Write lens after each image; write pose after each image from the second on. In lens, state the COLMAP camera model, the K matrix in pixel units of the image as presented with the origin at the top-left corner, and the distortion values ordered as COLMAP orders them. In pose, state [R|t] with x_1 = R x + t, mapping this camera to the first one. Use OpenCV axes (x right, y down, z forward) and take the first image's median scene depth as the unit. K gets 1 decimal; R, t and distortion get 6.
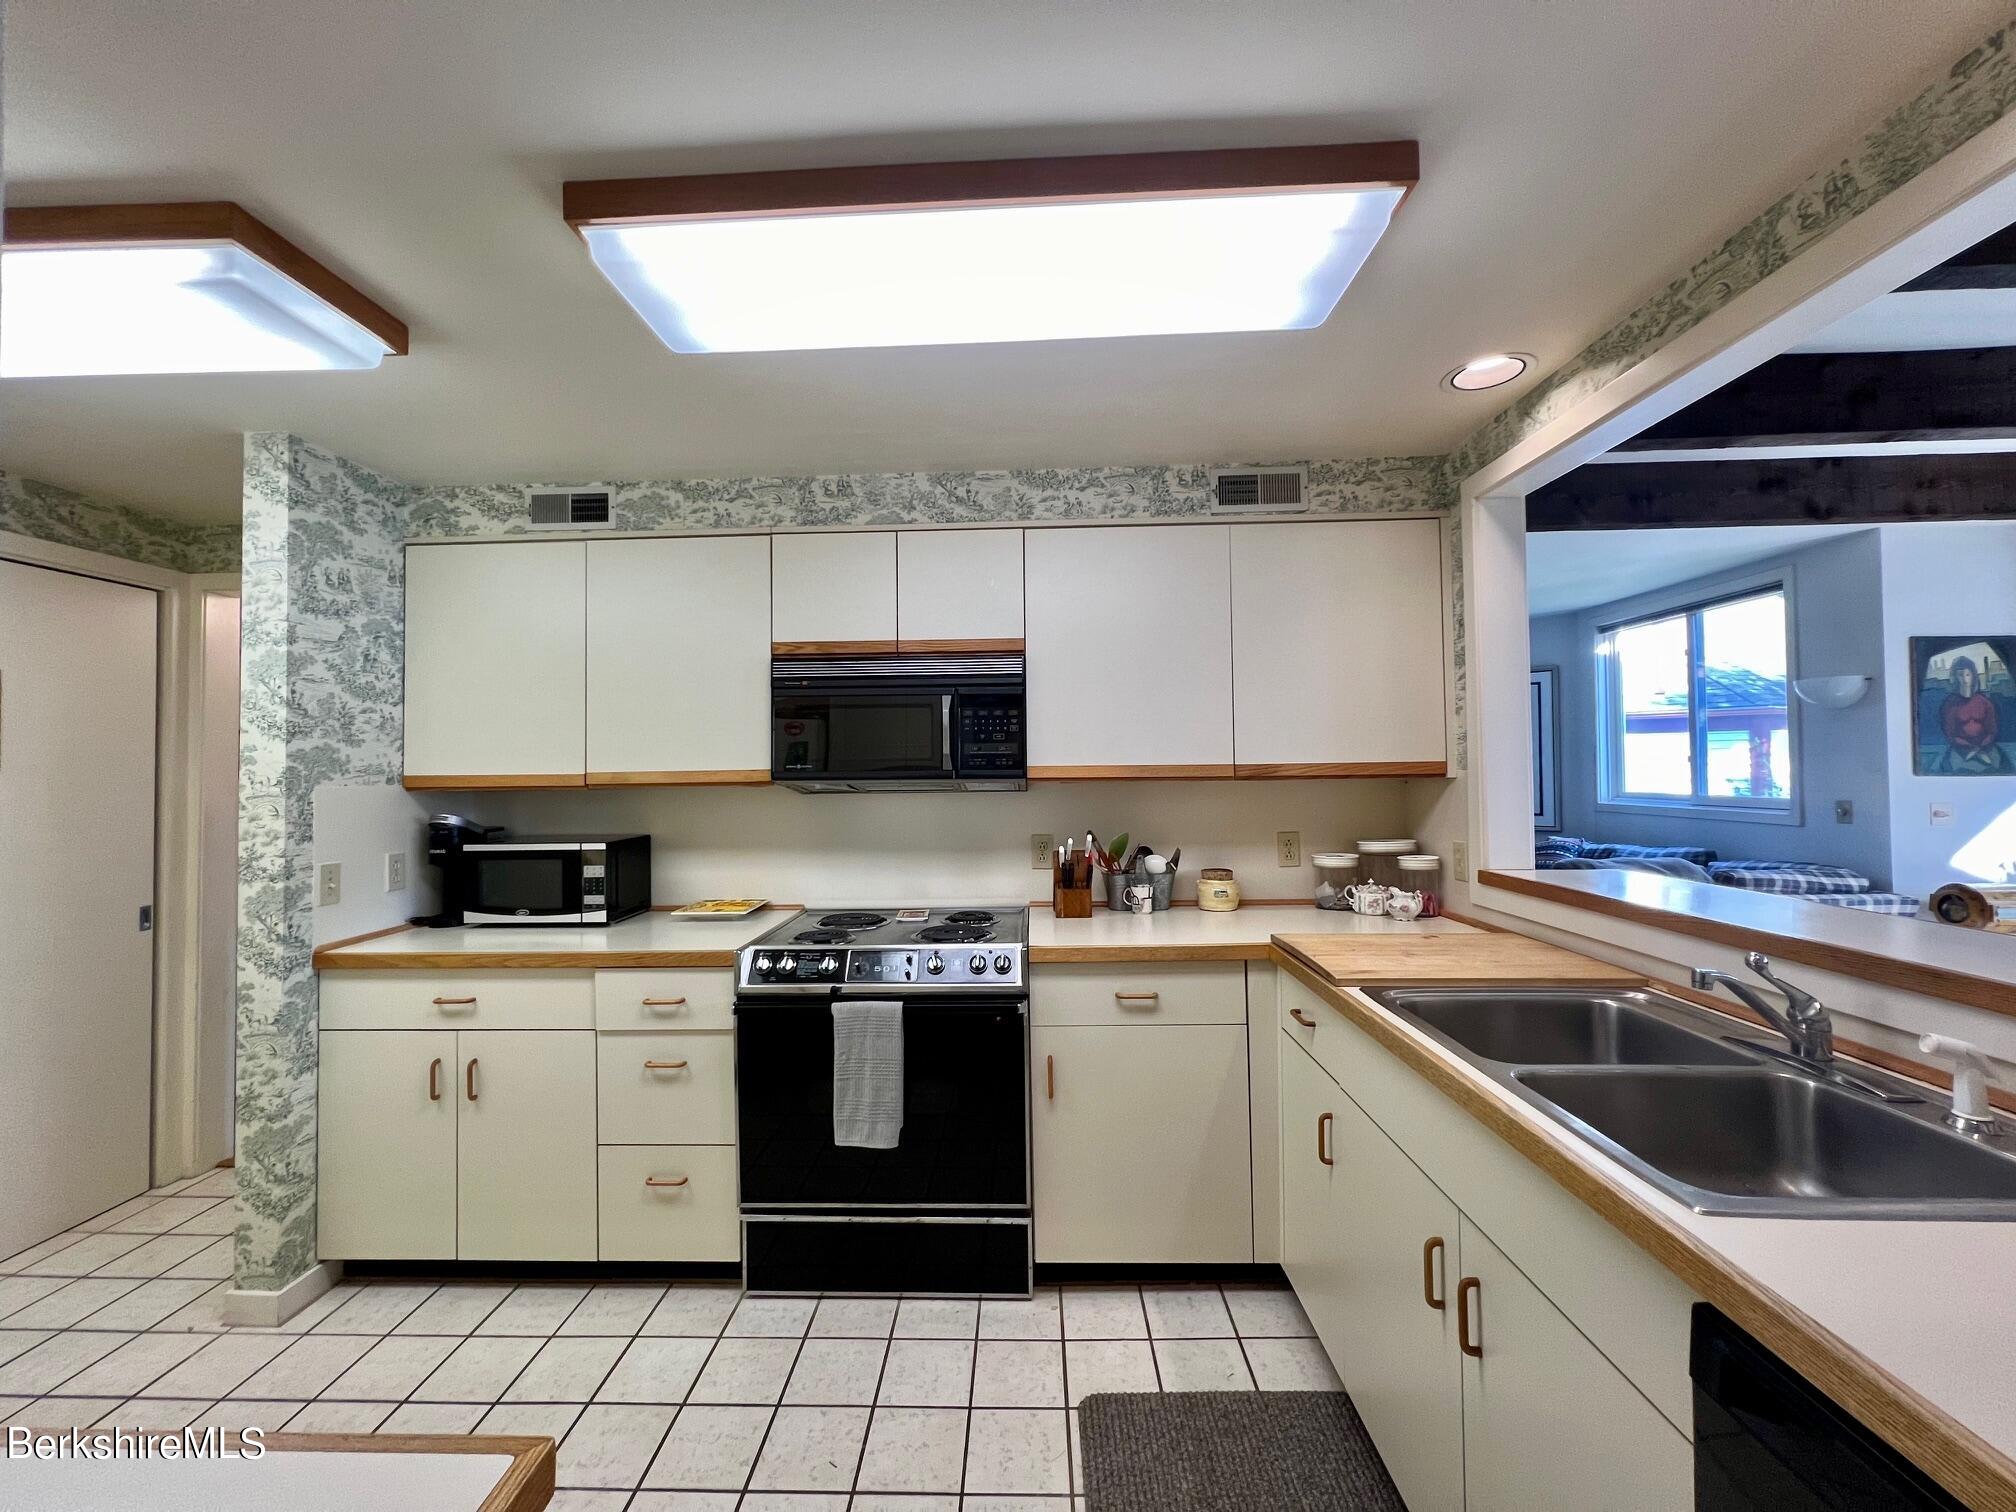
lens RADIAL K [[803.9, 0, 997.3], [0, 803.9, 756.6], [0, 0, 1]] dist [0.001110, 0.000788]
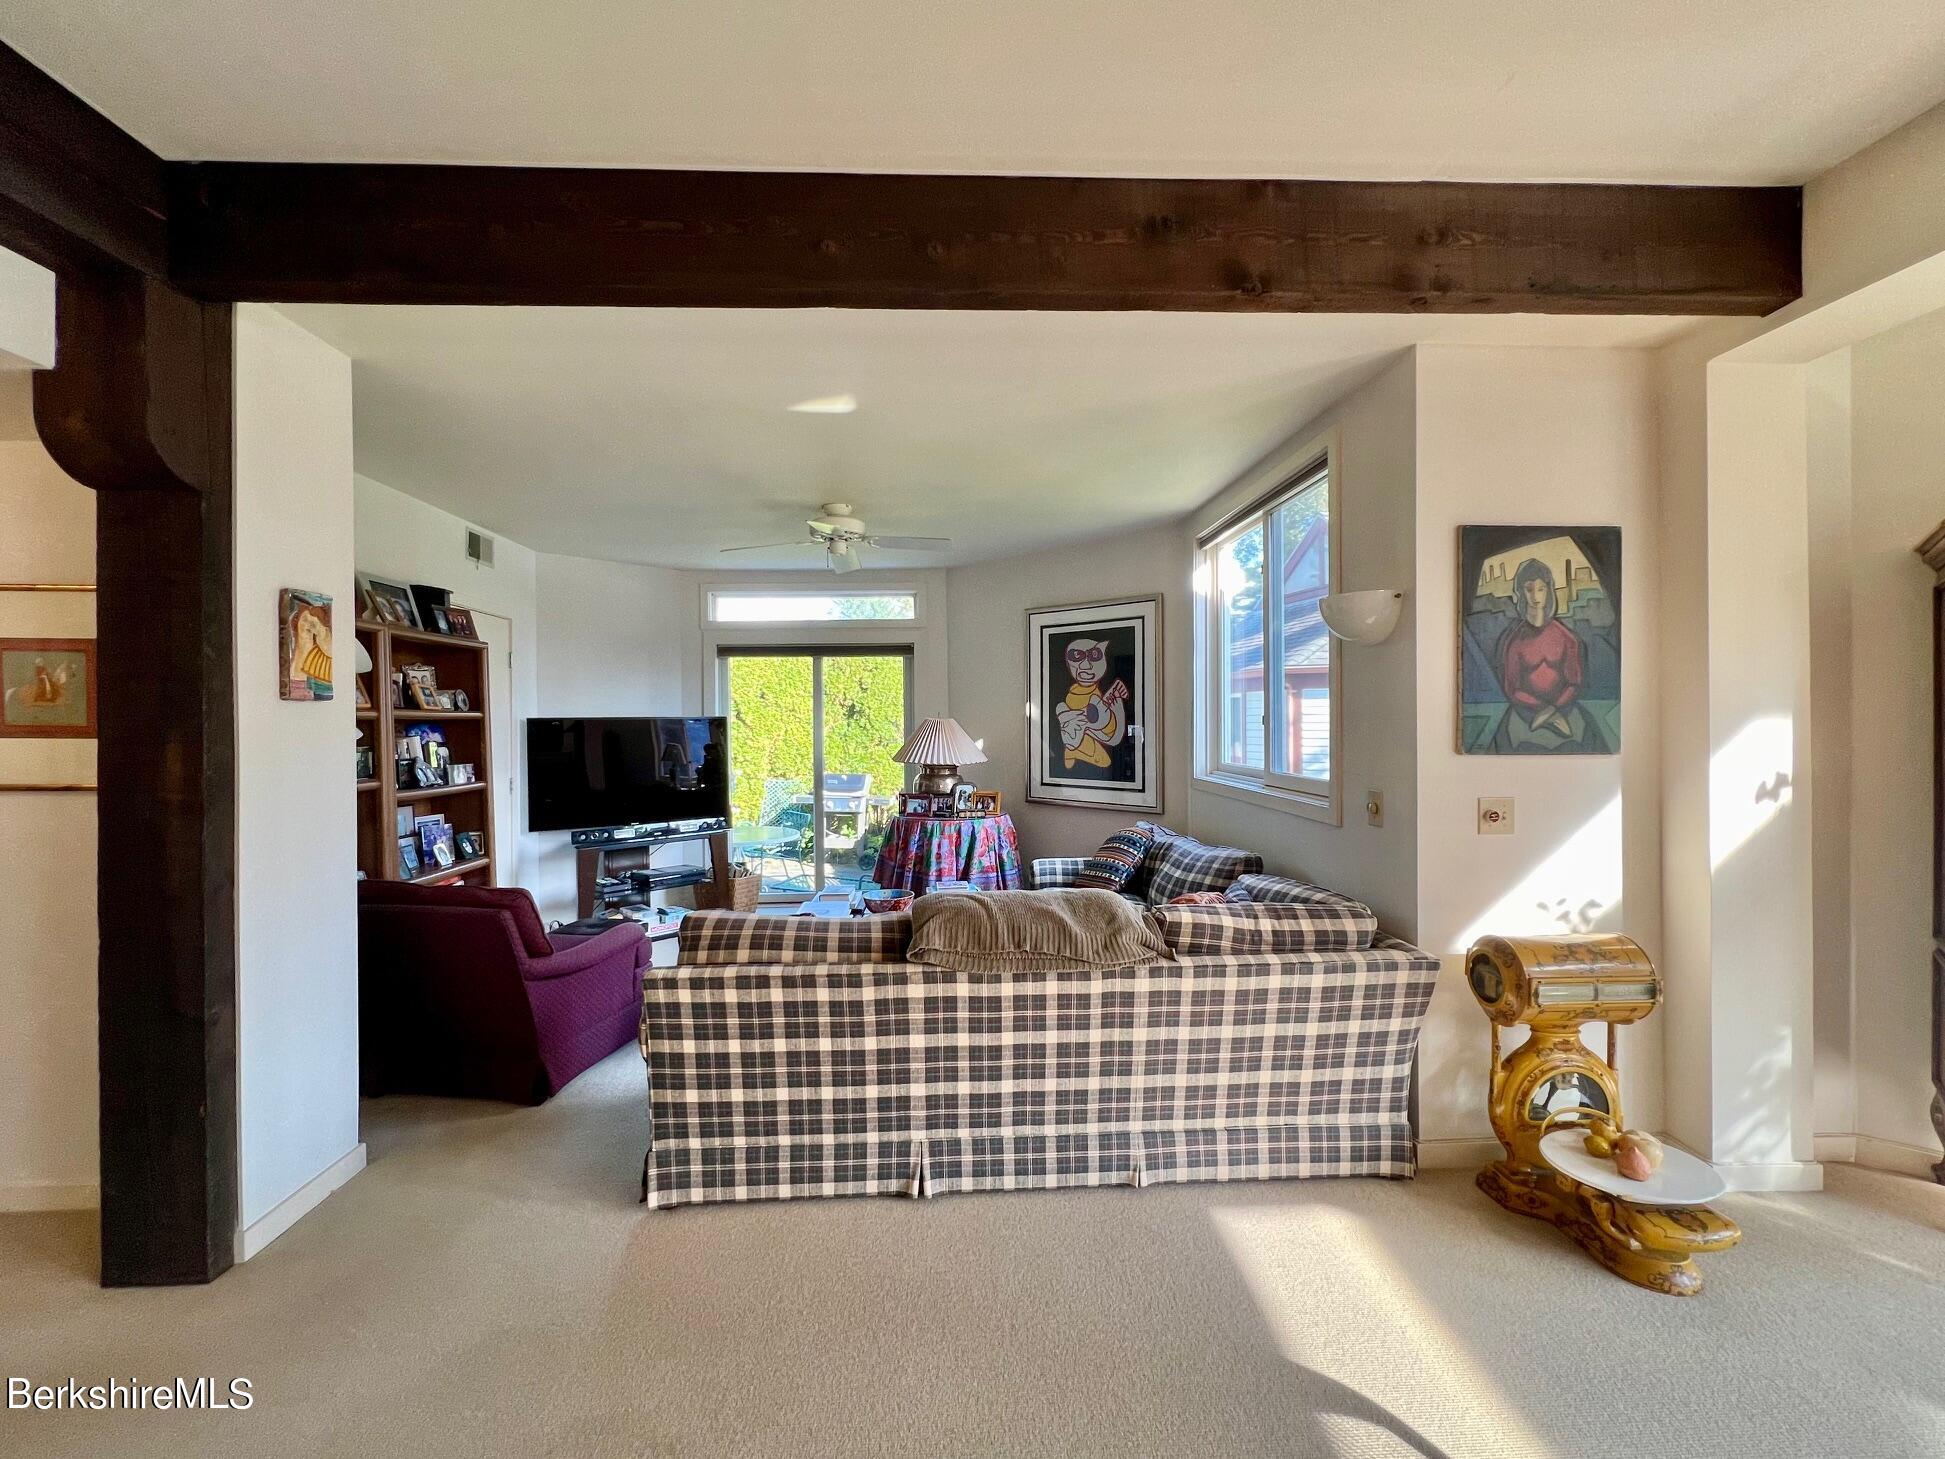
lens RADIAL K [[775.6, 0, 971.1], [0, 775.6, 726.5], [0, 0, 1]] dist [0.001110, 0.000788]
pose [[0.997662, 0.001448, 0.068330, 0.732633], [-0.003505, 0.999544, 0.029993, -0.013456], [-0.068255, -0.030162, 0.997212, 0.438709]]
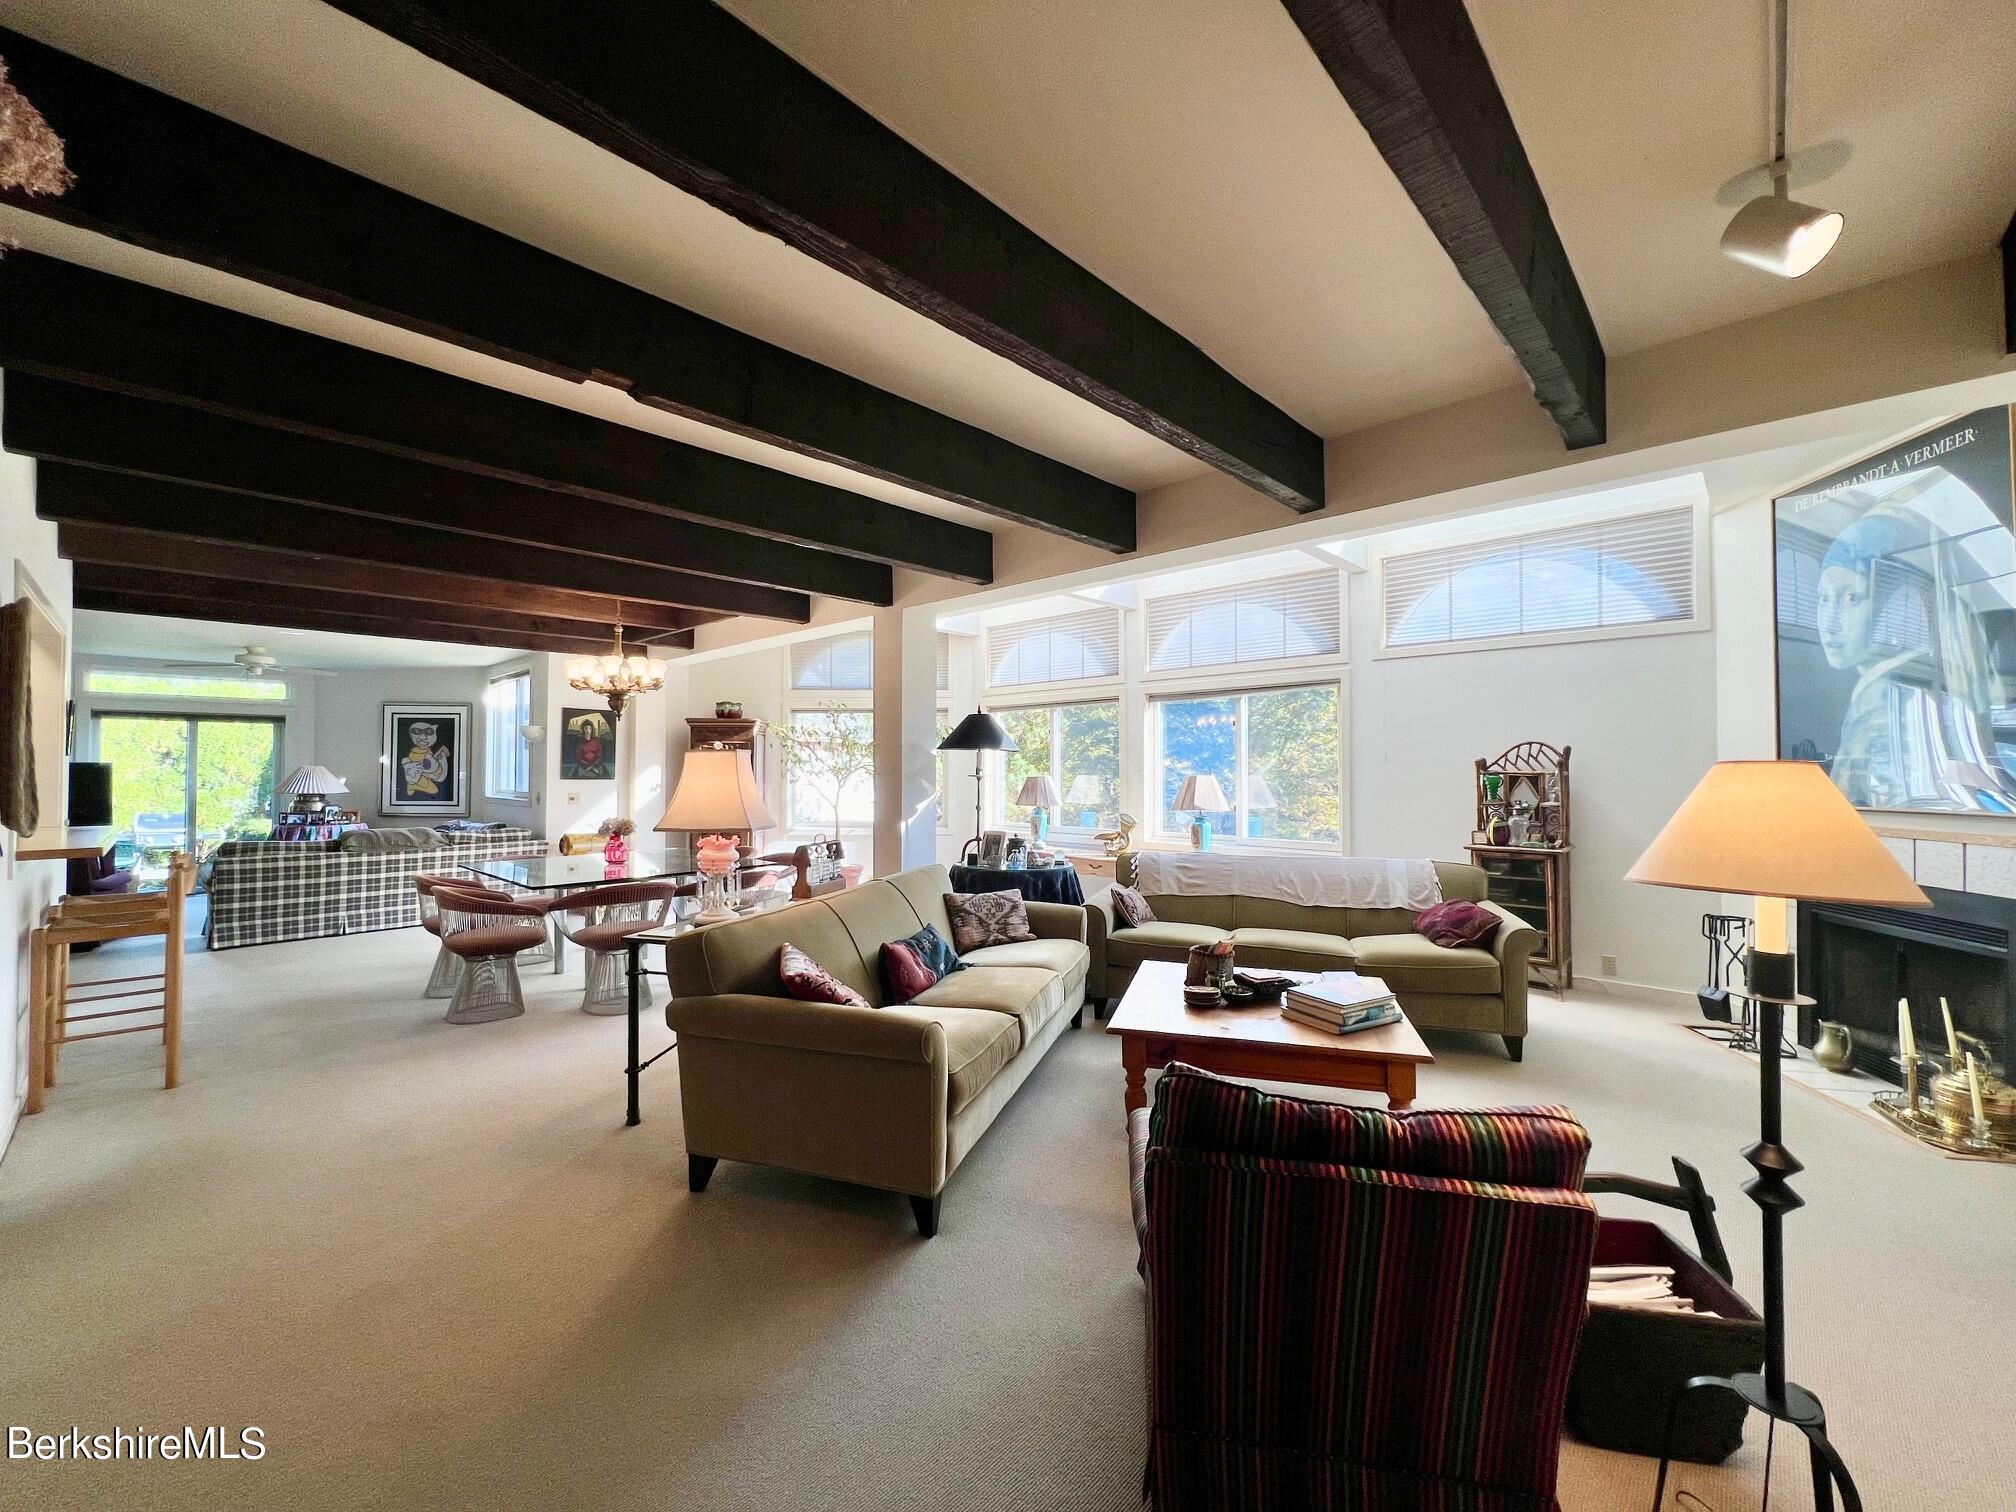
lens RADIAL K [[803.9, 0, 998.3], [0, 803.9, 755.3], [0, 0, 1]] dist [0.001110, 0.000788]
pose [[0.678306, 0.021708, 0.734459, 0.428305], [-0.024692, 0.999672, -0.006742, -0.046907], [-0.734365, -0.013562, 0.678619, -1.101094]]
